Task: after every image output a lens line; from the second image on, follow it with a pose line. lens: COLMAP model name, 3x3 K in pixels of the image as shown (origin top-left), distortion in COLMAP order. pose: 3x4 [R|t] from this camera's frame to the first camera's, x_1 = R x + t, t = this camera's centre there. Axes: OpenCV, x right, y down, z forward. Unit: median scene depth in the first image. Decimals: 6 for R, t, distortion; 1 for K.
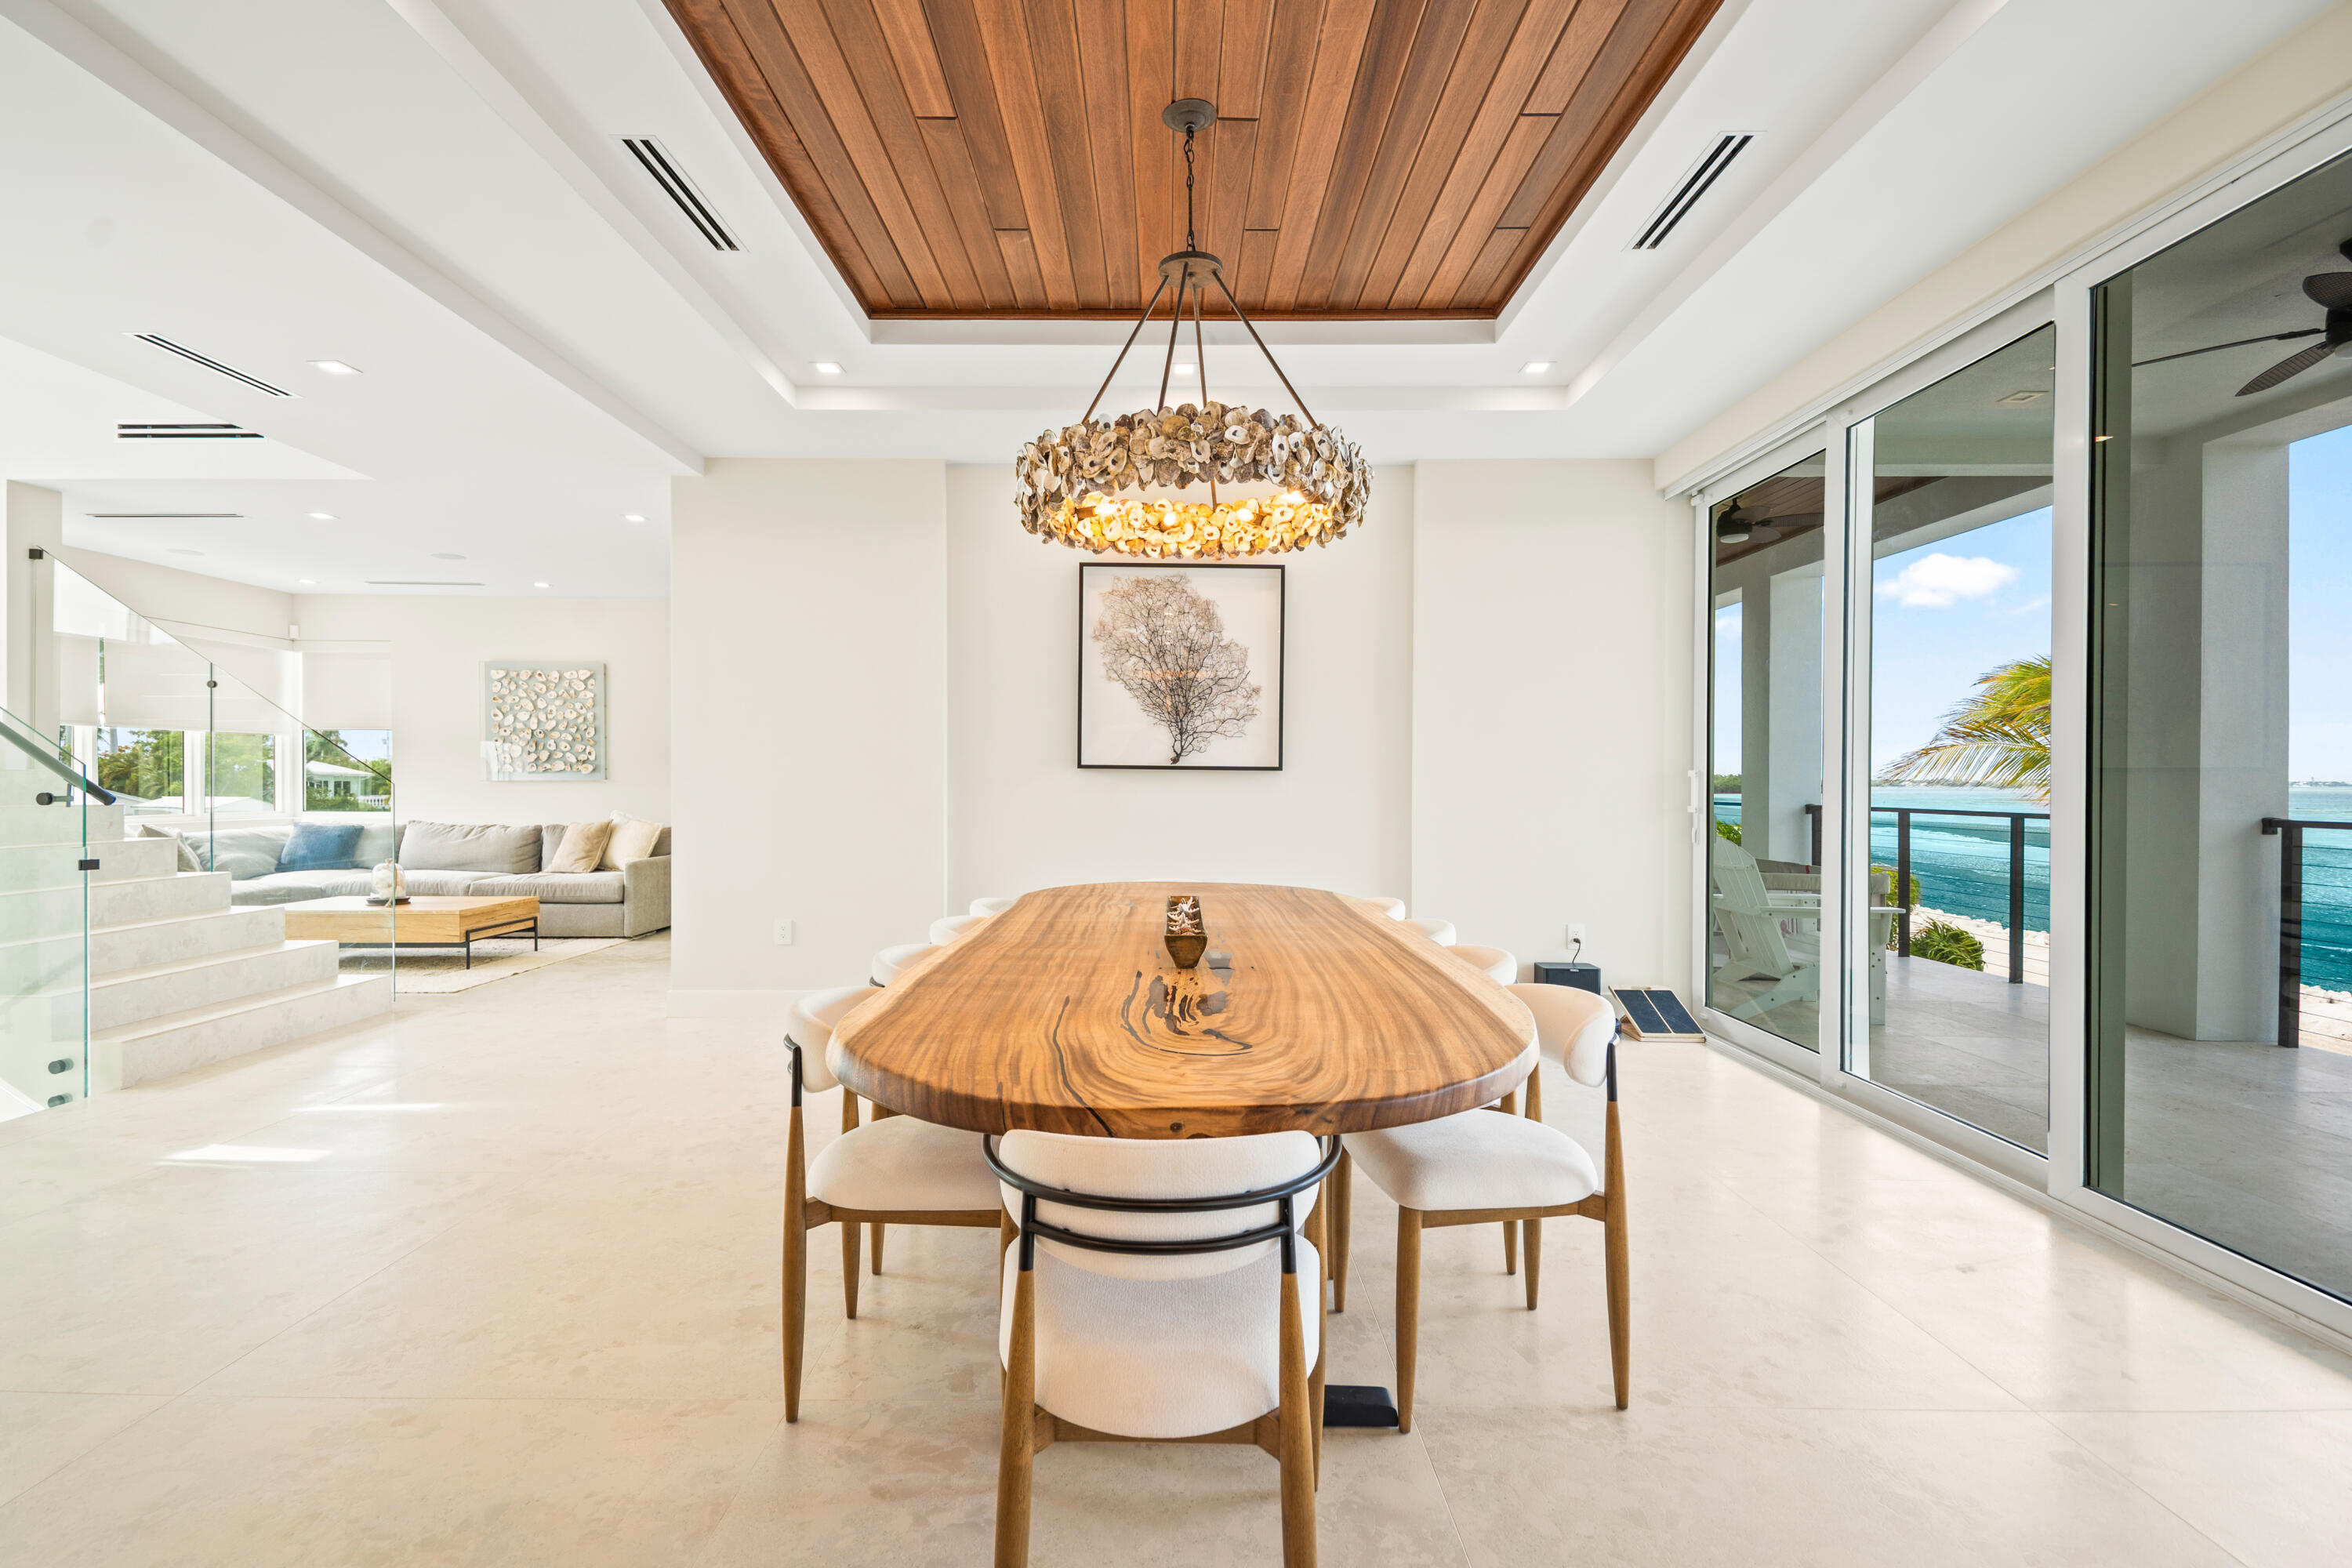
lens RADIAL K [[1055.2, 0, 1168.3], [0, 1055.2, 795.6], [0, 0, 1]] dist [0.003952, -0.000134]
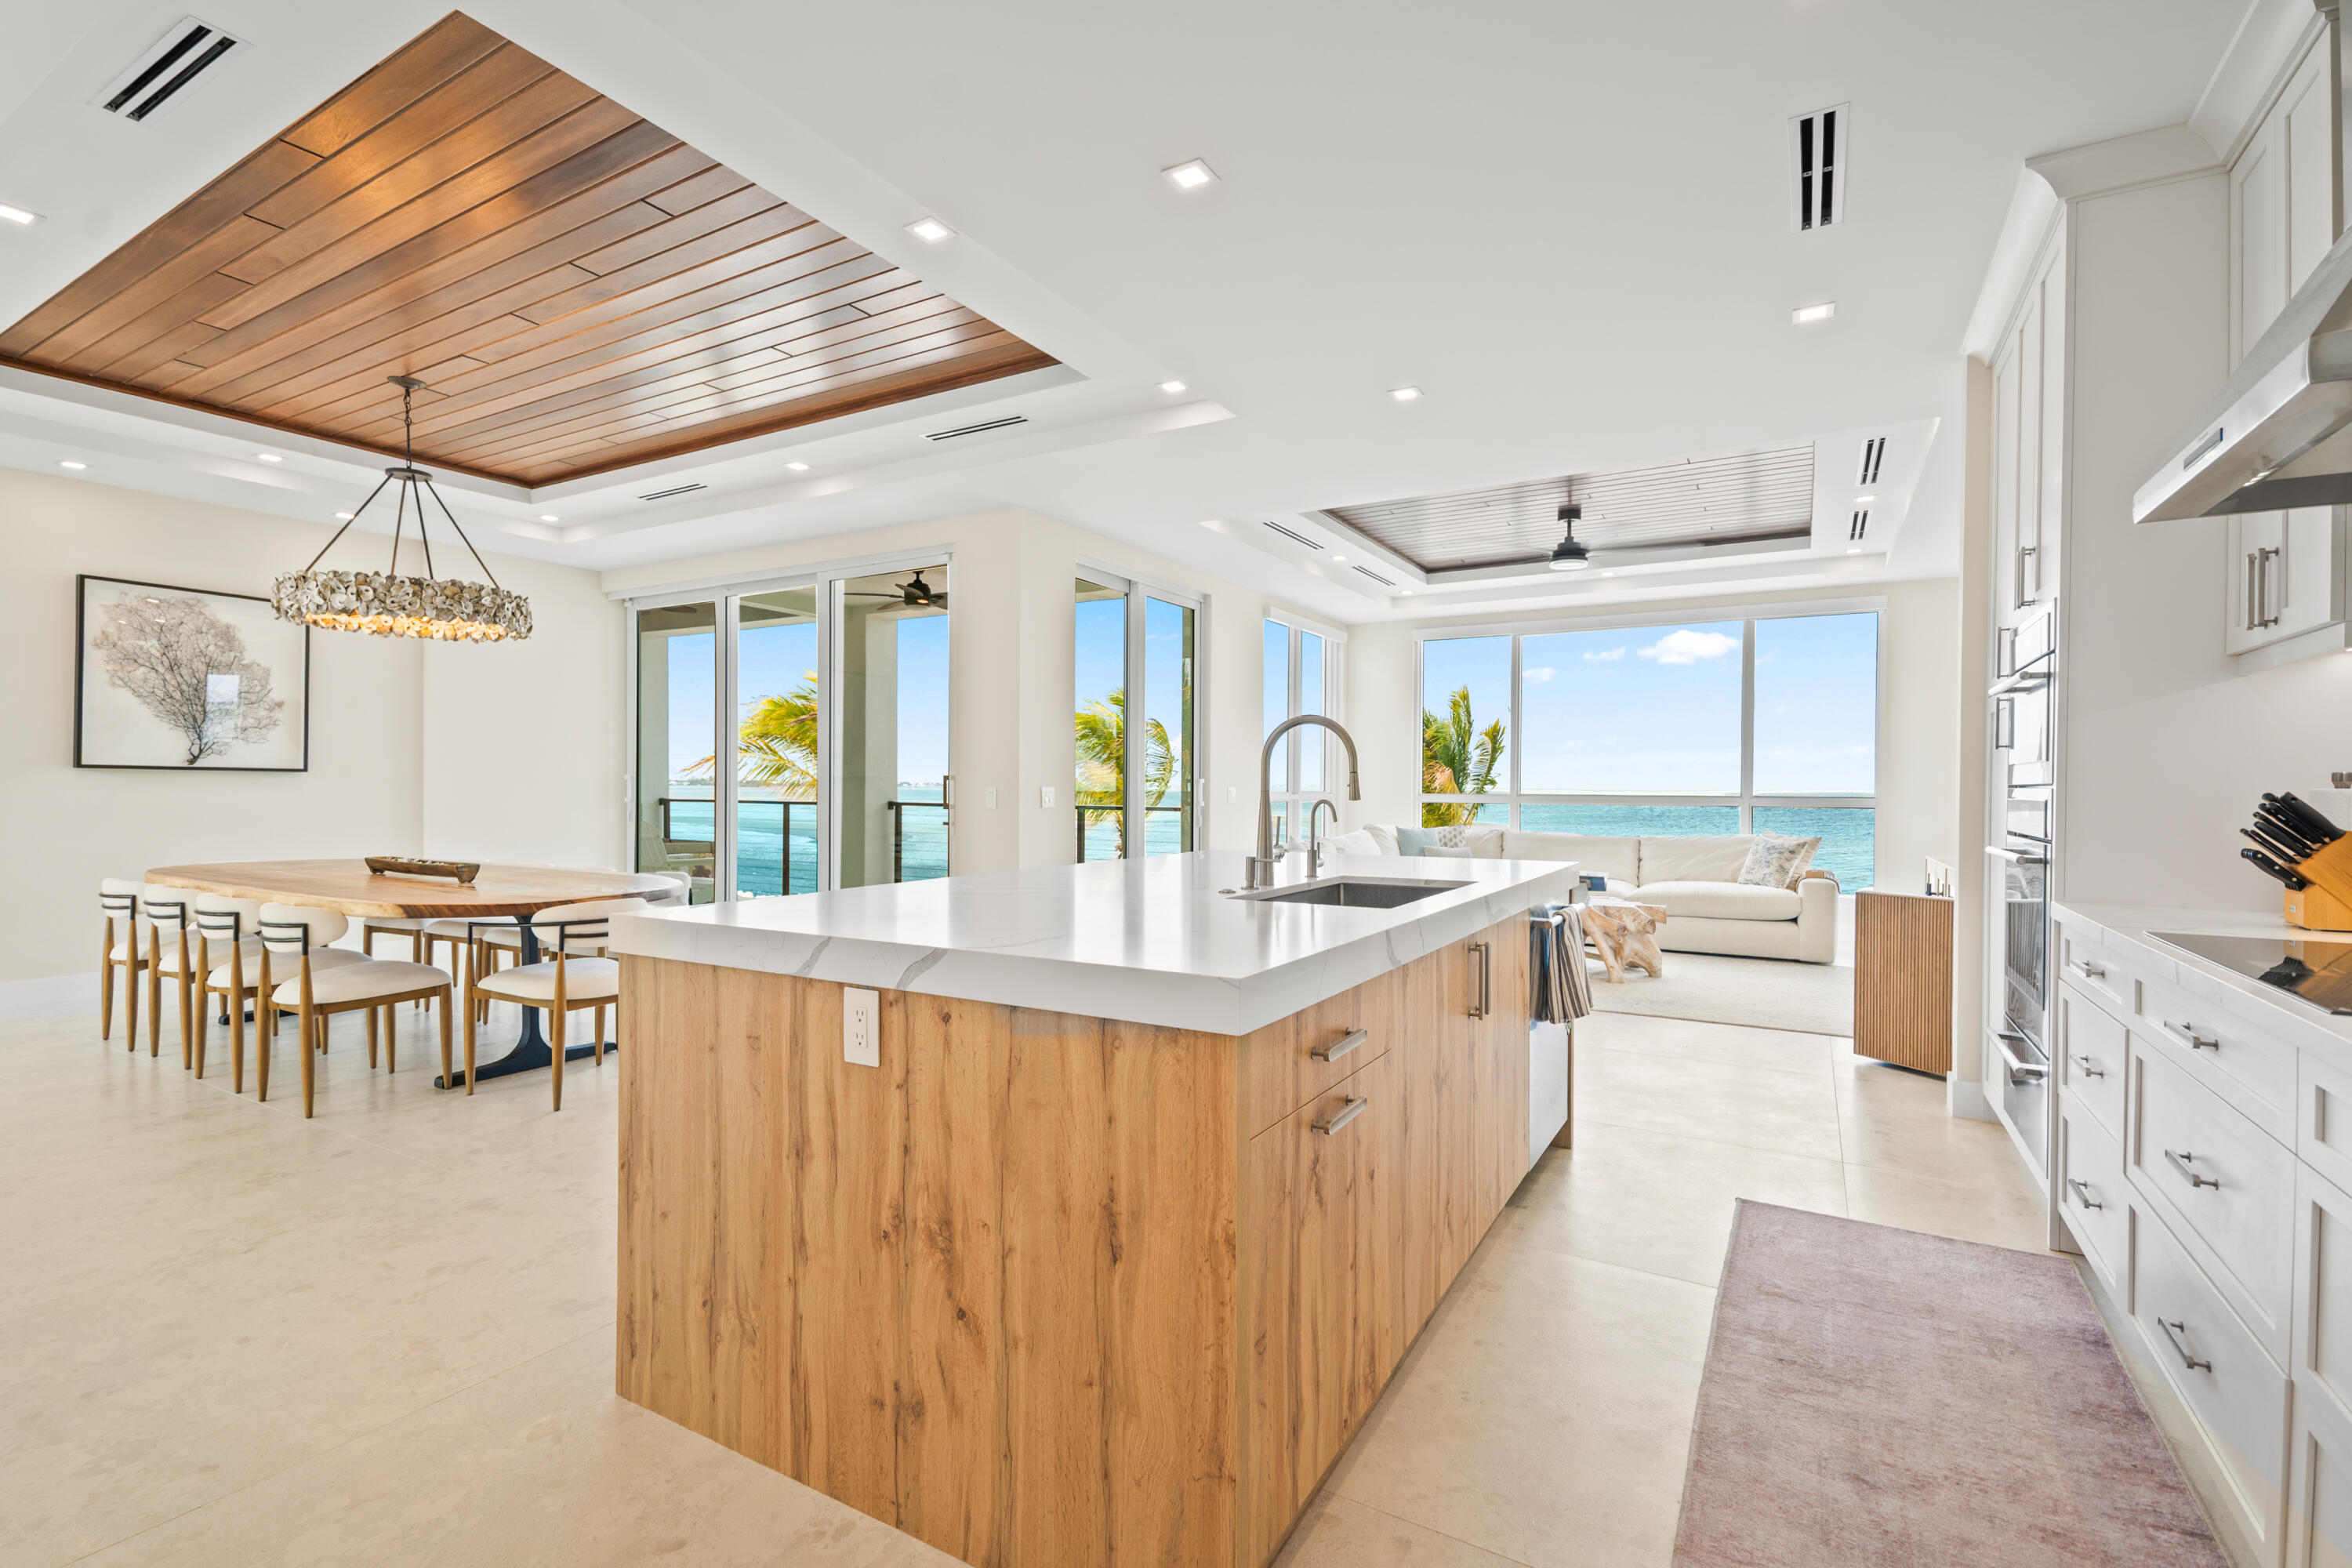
lens RADIAL K [[1074.4, 0, 1150.1], [0, 1074.4, 789.4], [0, 0, 1]] dist [0.010984, -0.000359]
pose [[0.517910, -0.001355, 0.855434, -0.454430], [0.005881, 0.999981, -0.001976, 0.004662], [-0.855415, 0.006054, 0.517908, -0.479002]]
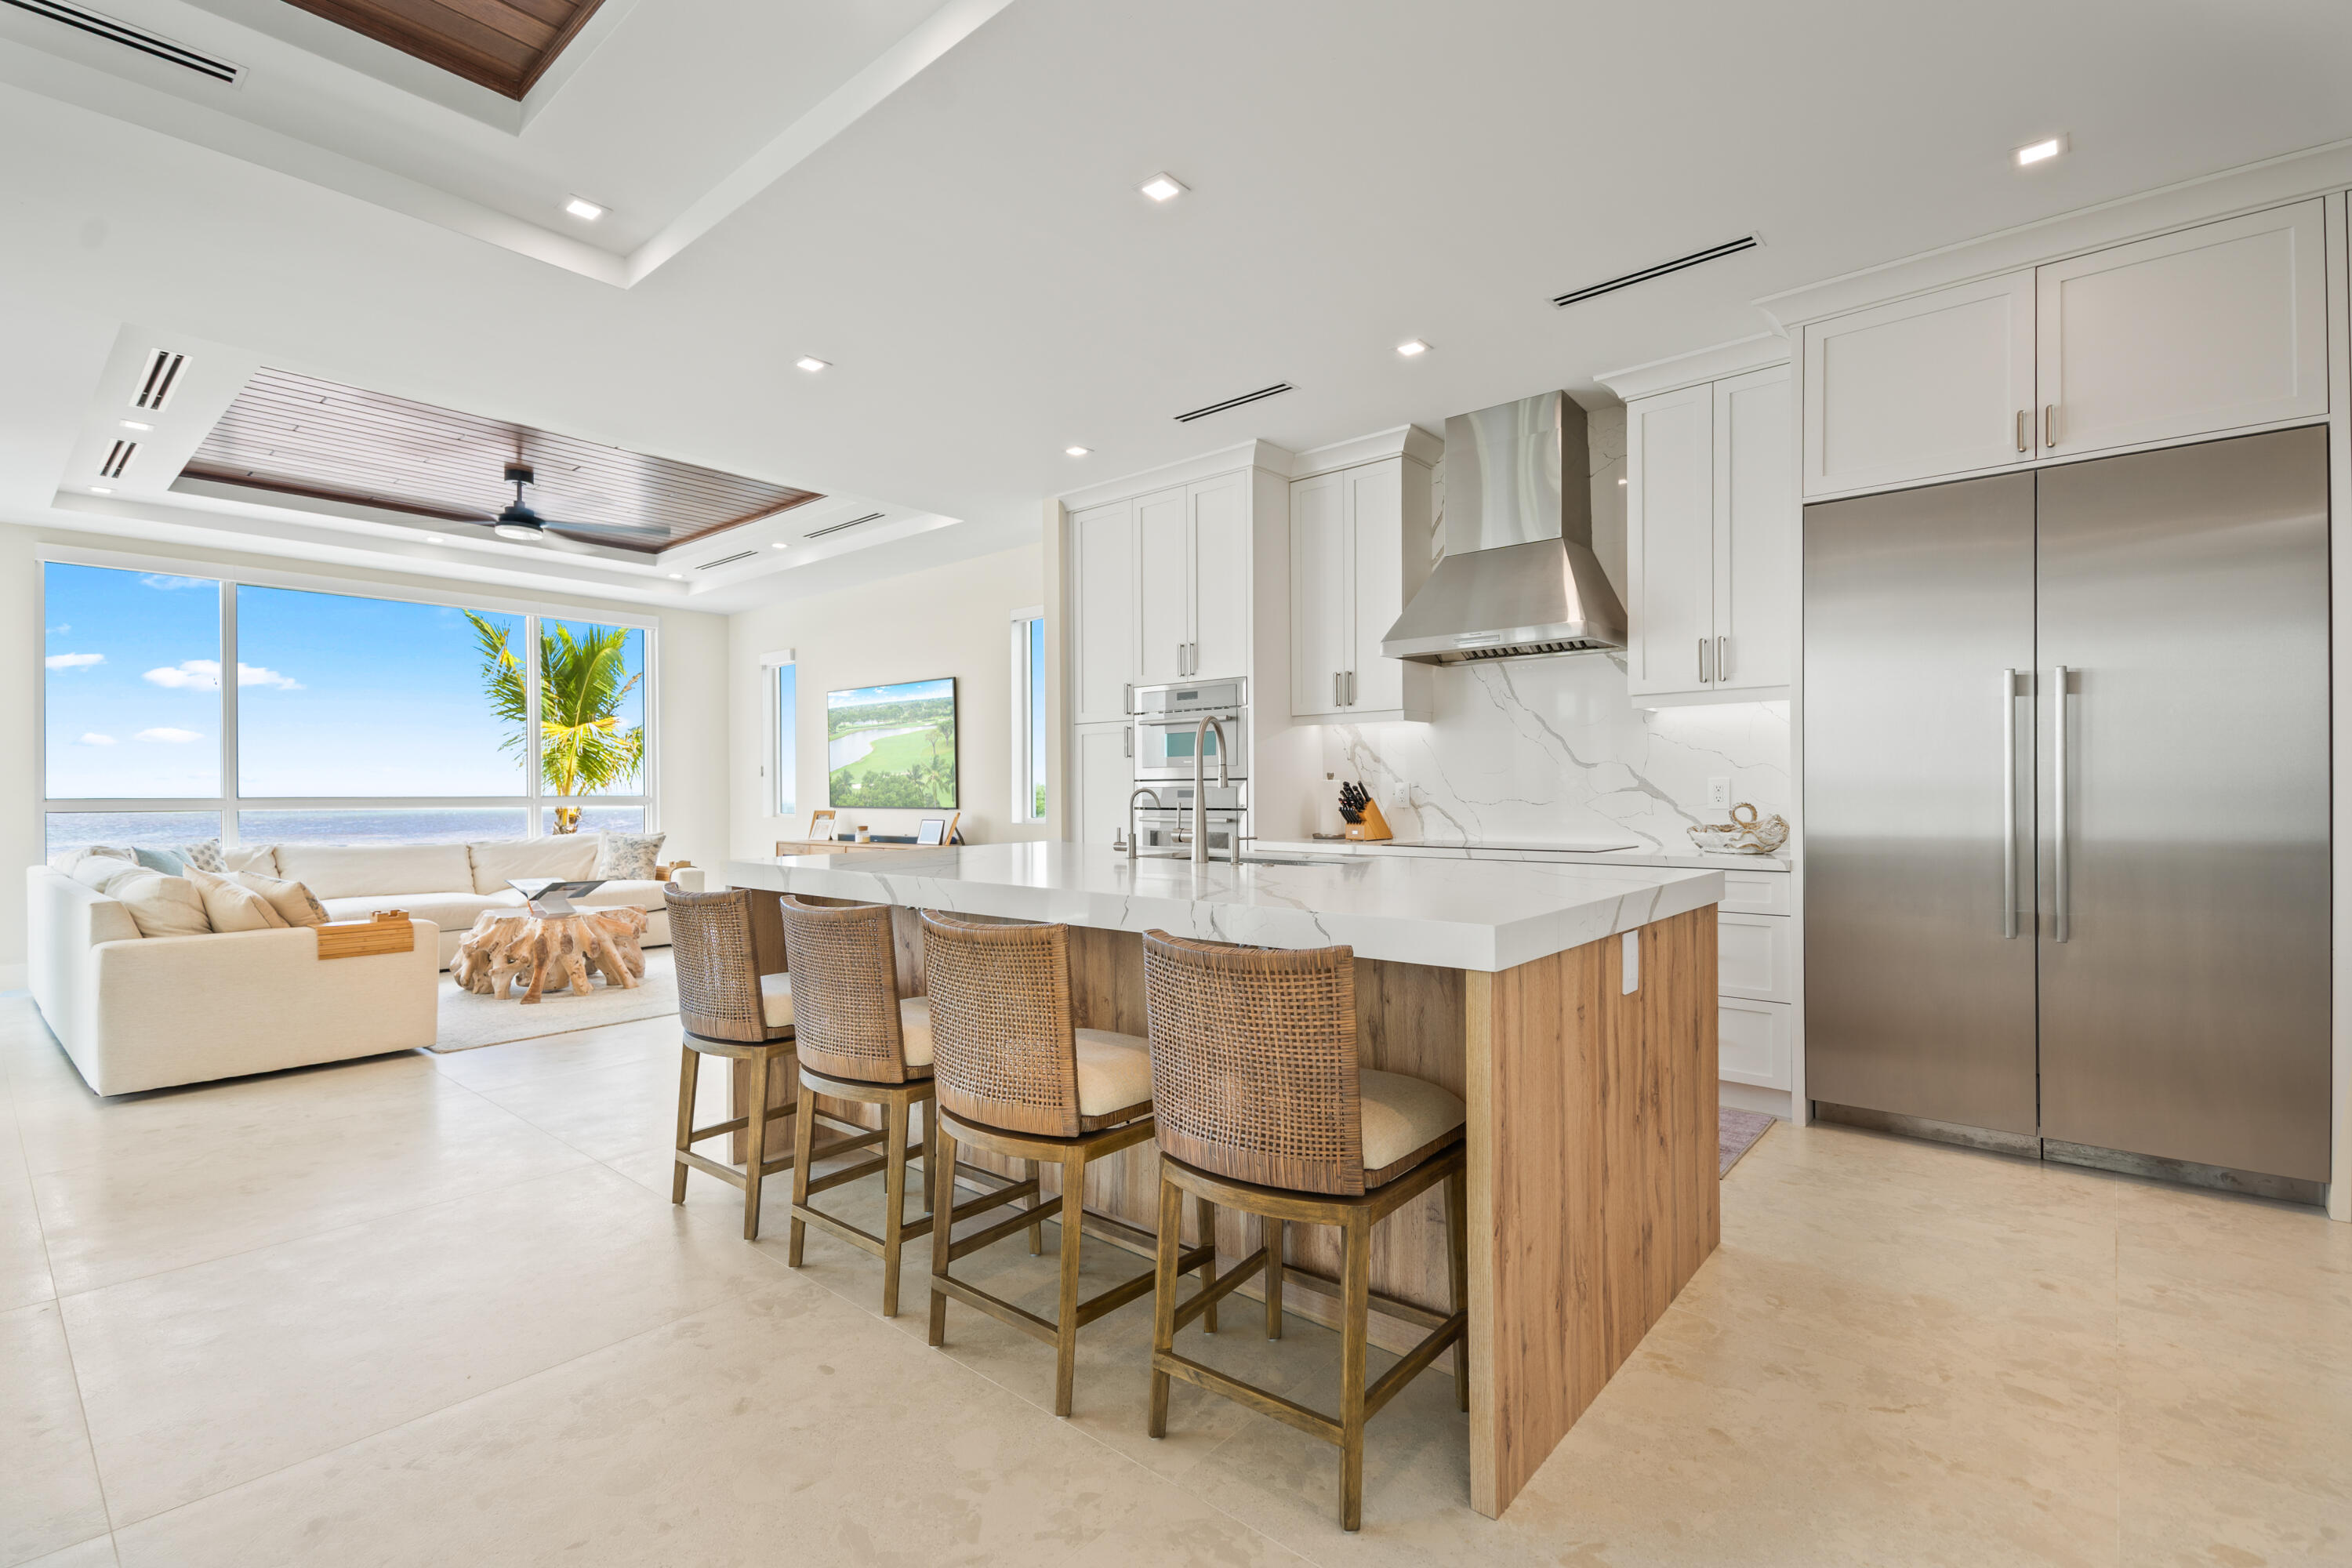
lens RADIAL K [[1068.5, 0, 1173.1], [0, 1068.5, 796.6], [0, 0, 1]] dist [0.010980, -0.000298]
pose [[-0.756401, -0.000446, 0.654108, -0.349083], [0.012370, 0.999811, 0.014985, 0.005491], [-0.653991, 0.019426, -0.756253, 0.187646]]
